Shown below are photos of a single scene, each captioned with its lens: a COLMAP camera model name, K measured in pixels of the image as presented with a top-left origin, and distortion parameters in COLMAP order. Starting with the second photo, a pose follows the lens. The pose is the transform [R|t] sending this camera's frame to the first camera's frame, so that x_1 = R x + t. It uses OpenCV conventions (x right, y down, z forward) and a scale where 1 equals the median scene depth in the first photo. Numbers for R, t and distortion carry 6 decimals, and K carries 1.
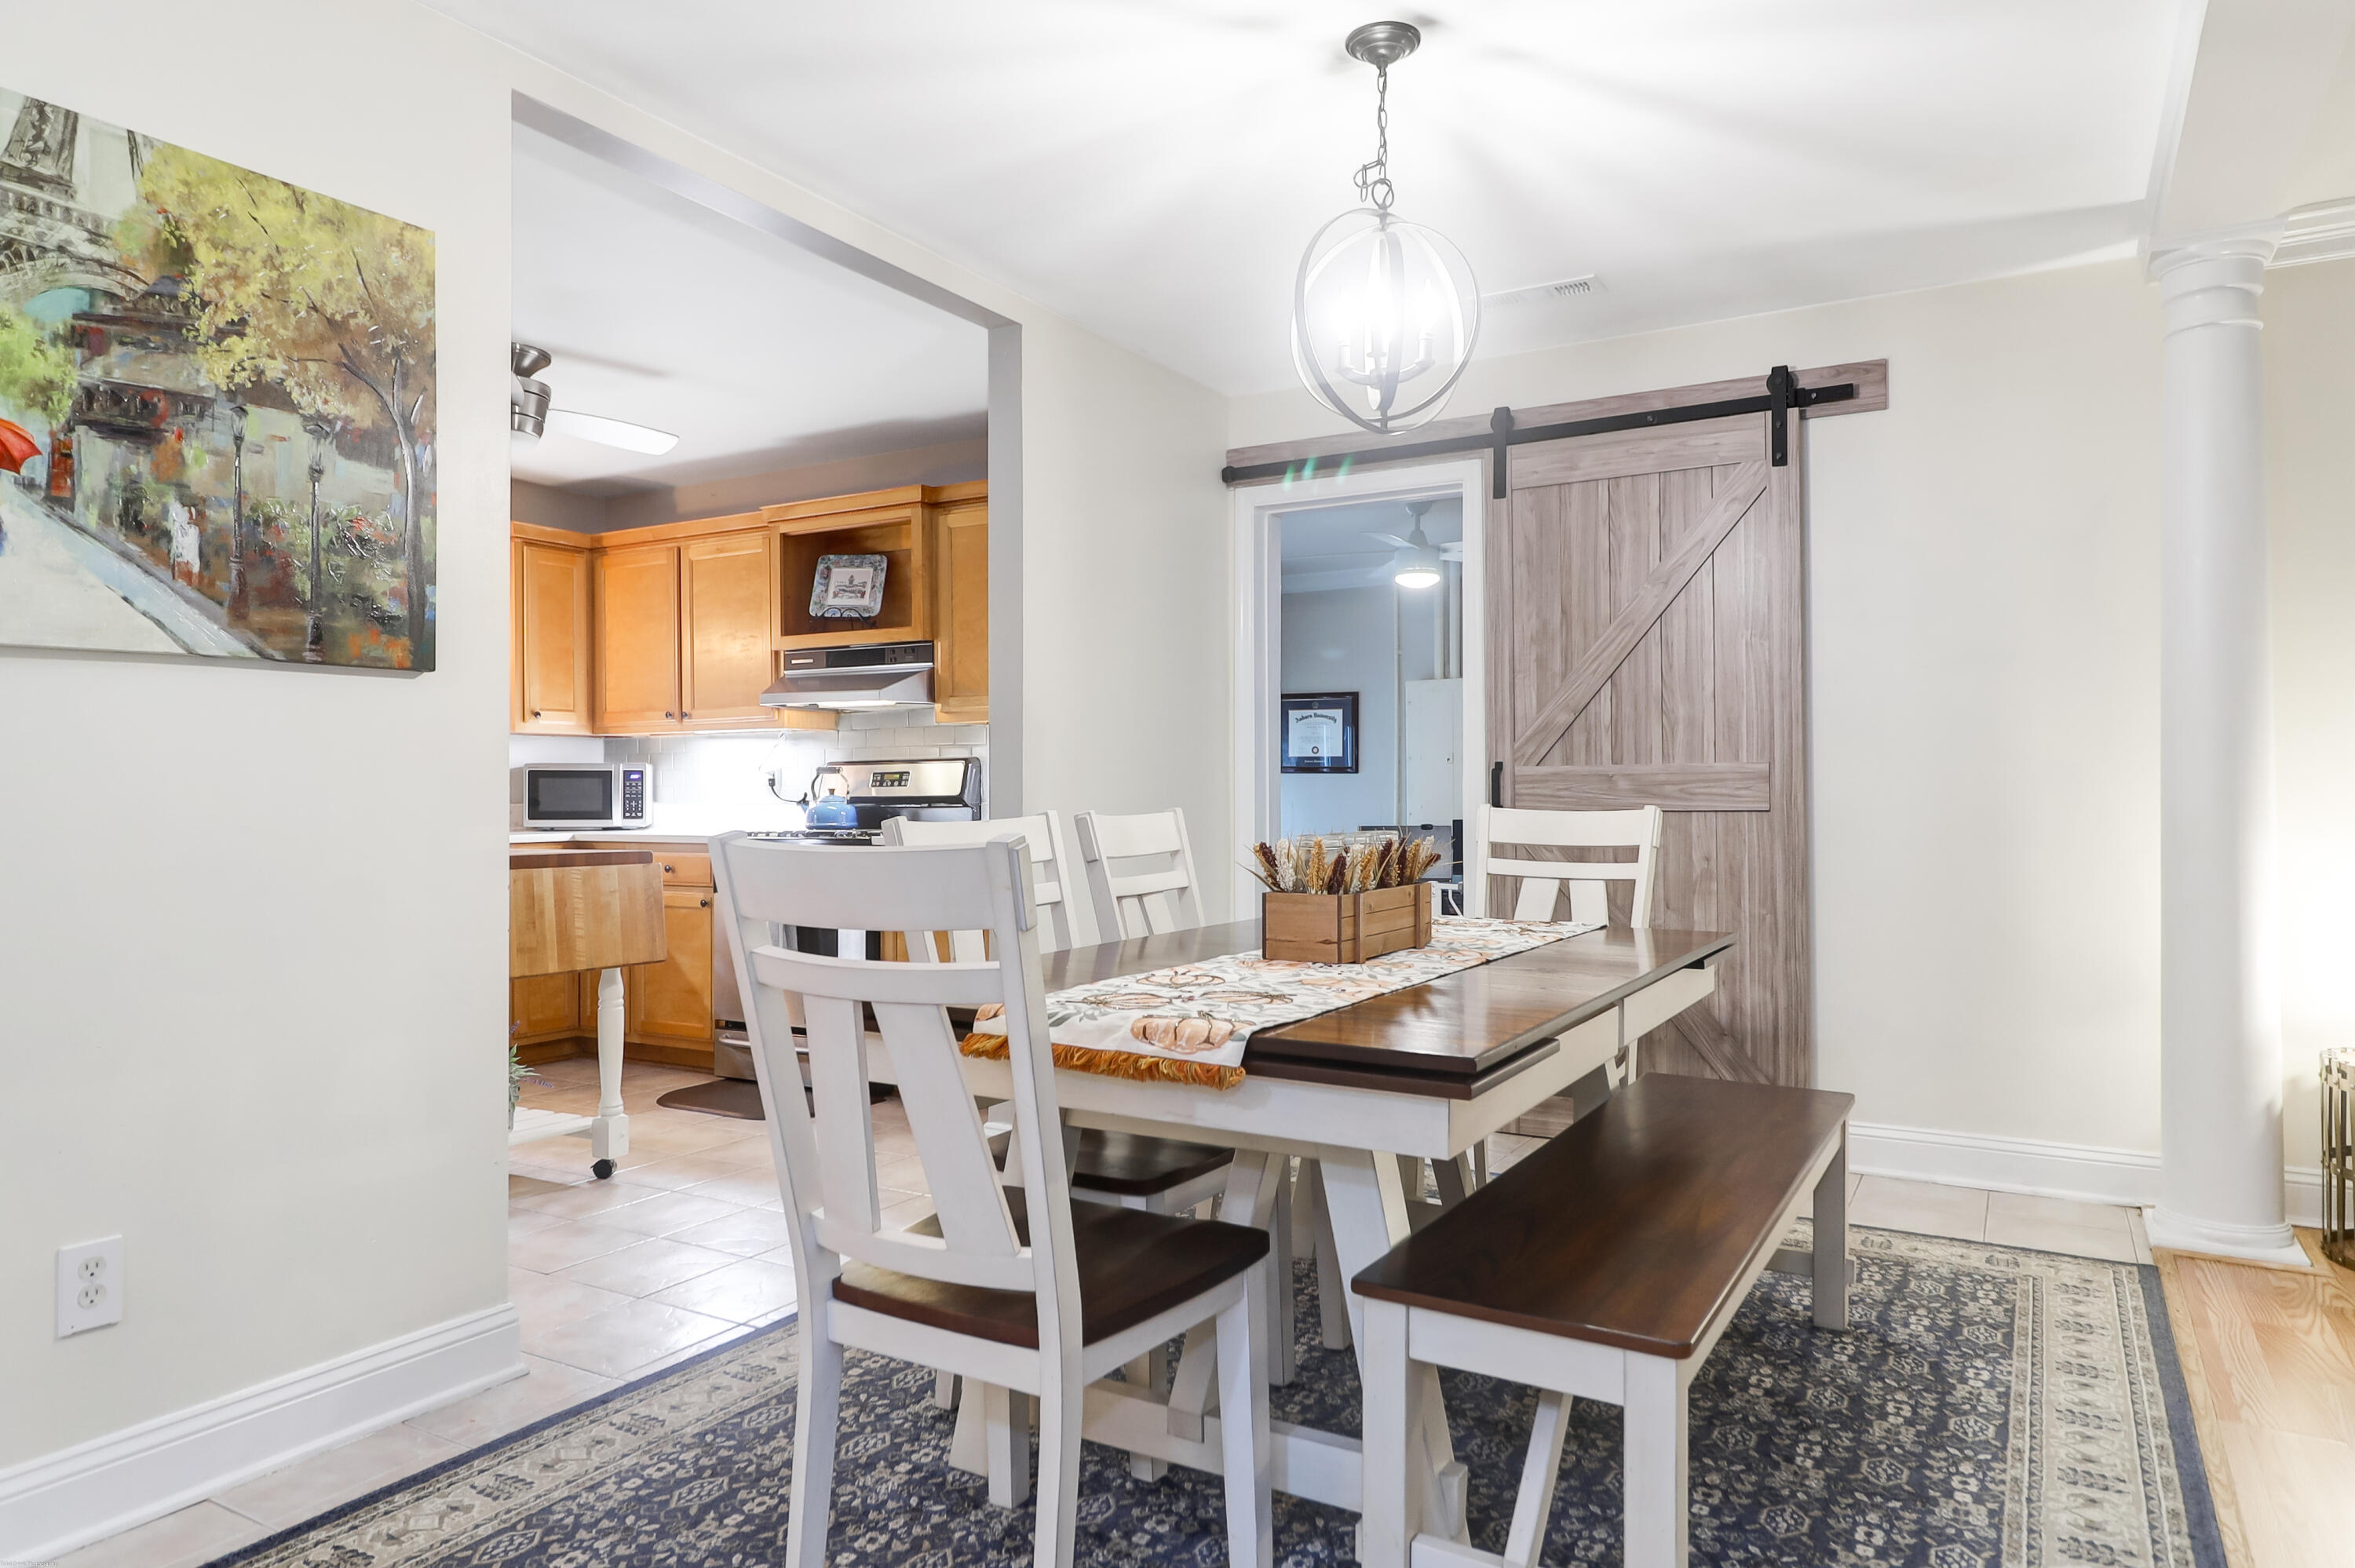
lens RADIAL K [[1461.1, 0, 1186.3], [0, 1461.1, 781.0], [0, 0, 1]] dist [0.007359, -0.013157]
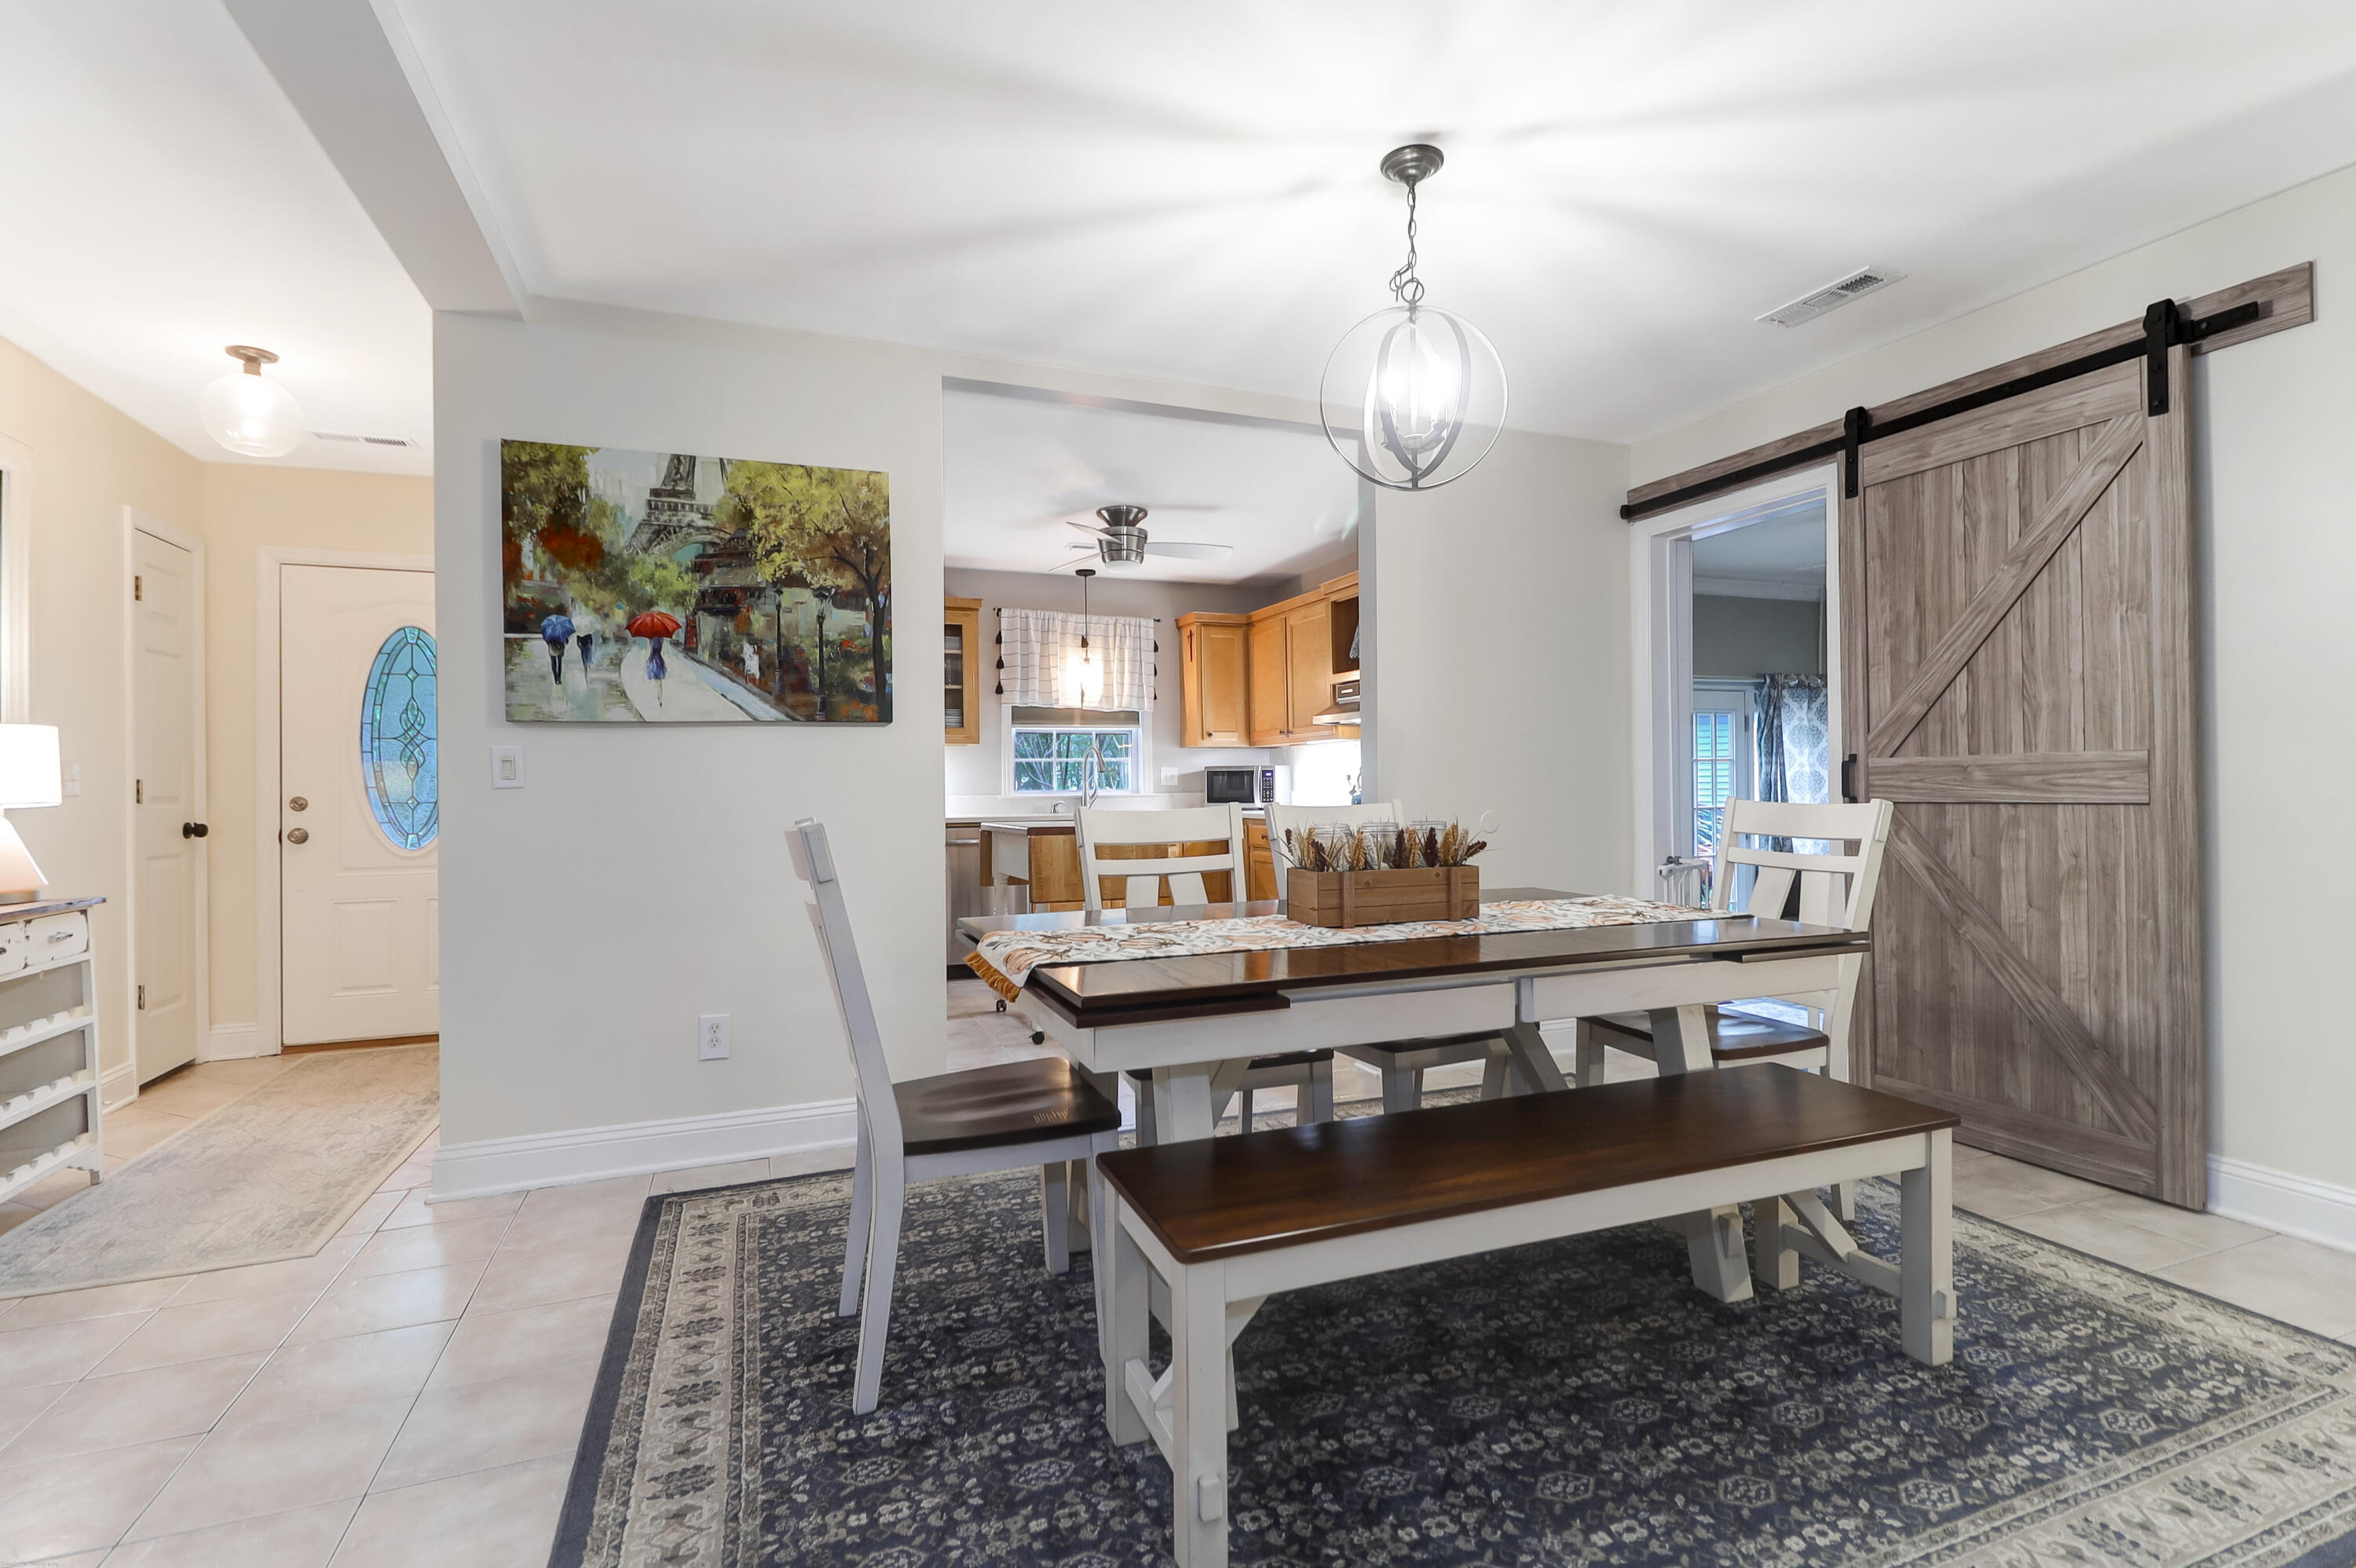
lens RADIAL K [[1085.7, 0, 1175.4], [0, 1085.7, 783.8], [0, 0, 1]] dist [0.002390, -0.006333]
pose [[0.784154, -0.005052, -0.620546, 0.505796], [0.012046, 0.999902, 0.007081, -0.005266], [0.620450, -0.013027, 0.784138, 0.166466]]
